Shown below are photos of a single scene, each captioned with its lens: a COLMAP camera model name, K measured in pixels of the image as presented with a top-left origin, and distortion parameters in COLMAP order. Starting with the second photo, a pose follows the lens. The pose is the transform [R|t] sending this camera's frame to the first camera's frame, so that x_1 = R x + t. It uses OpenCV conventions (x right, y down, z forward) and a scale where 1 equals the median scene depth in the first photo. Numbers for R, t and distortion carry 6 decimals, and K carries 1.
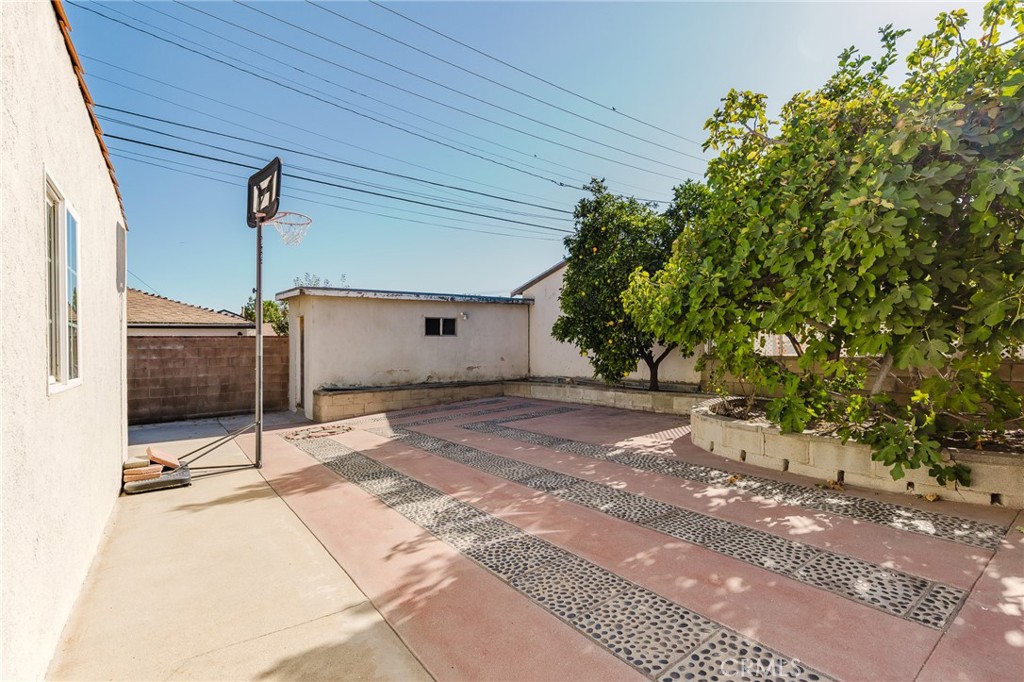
lens RADIAL K [[467.4, 0, 515.4], [0, 467.4, 350.7], [0, 0, 1]] dist [0.009207, -0.002202]
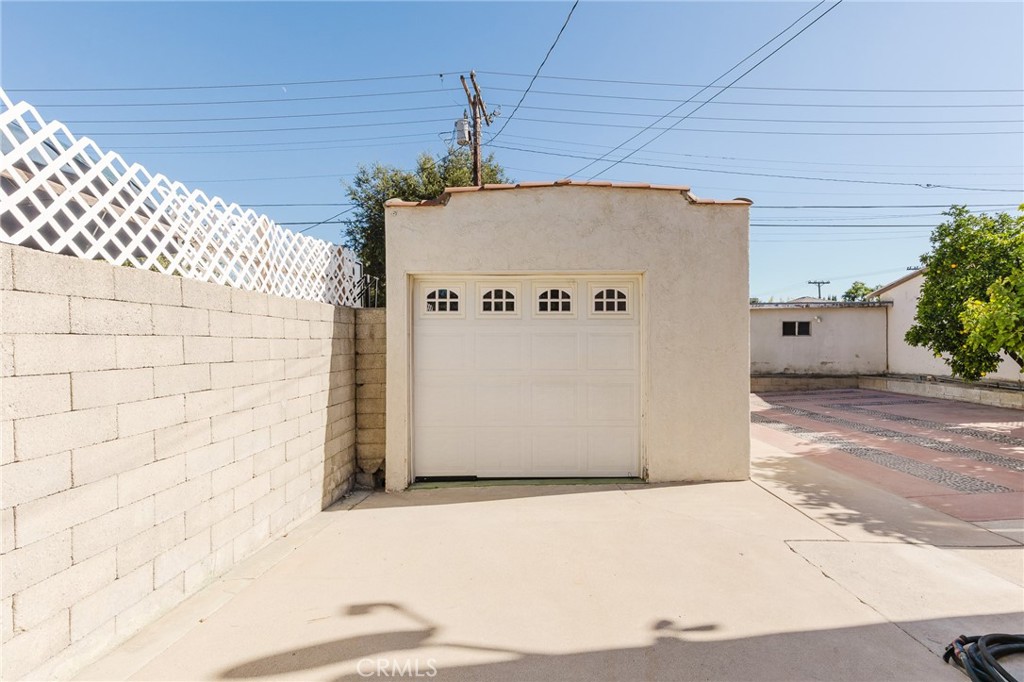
lens RADIAL K [[467.4, 0, 532.1], [0, 467.4, 334.2], [0, 0, 1]] dist [0.009207, -0.002202]
pose [[0.803628, 0.003465, -0.595122, 0.021068], [-0.011194, 0.999894, -0.009294, -0.021744], [0.595027, 0.014131, 0.803582, -0.523137]]
